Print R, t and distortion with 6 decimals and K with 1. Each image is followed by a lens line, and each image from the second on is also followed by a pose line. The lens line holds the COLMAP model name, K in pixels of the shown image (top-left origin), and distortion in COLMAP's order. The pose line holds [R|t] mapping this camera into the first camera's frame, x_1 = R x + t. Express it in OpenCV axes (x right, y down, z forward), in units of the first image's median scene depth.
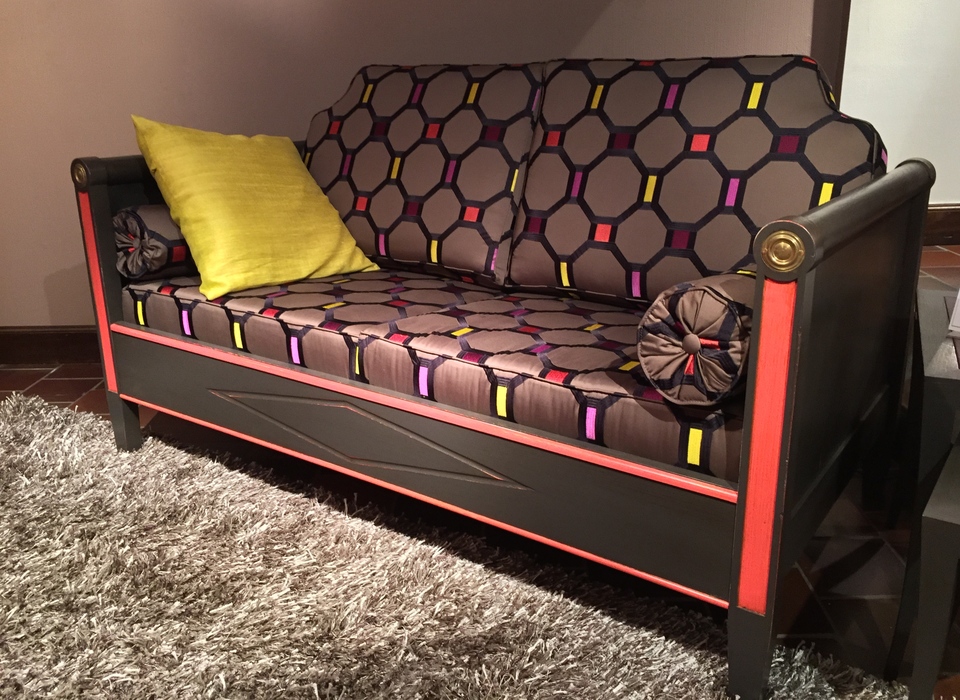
lens RADIAL K [[854.0, 0, 503.2], [0, 854.0, 343.0], [0, 0, 1]] dist [0.040793, -0.003841]
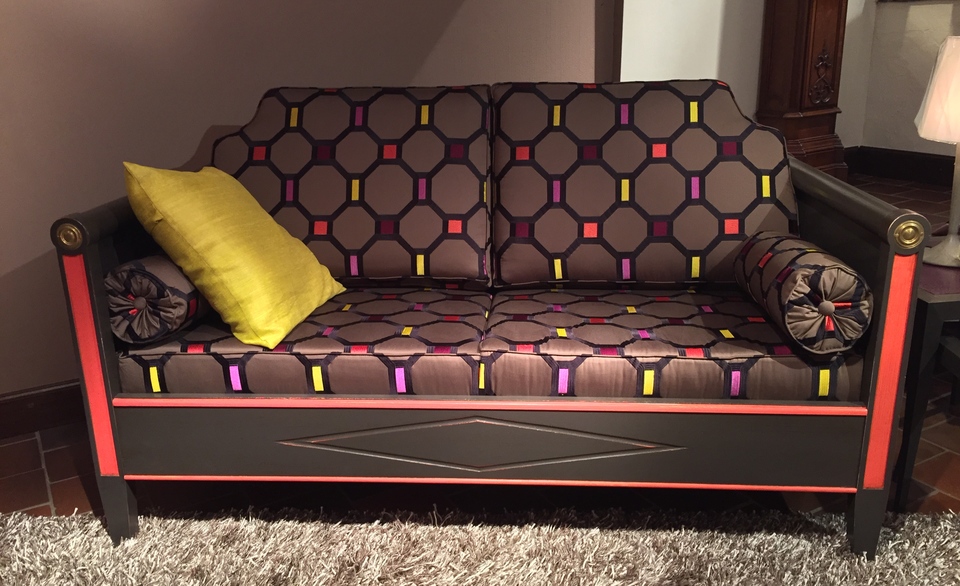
lens RADIAL K [[831.9, 0, 485.2], [0, 831.9, 301.9], [0, 0, 1]] dist [0.041944, -0.005114]
pose [[0.853037, -0.162927, 0.495765, -0.622819], [0.165712, 0.985414, 0.038713, -0.103869], [-0.494841, 0.049131, 0.867593, 0.077381]]
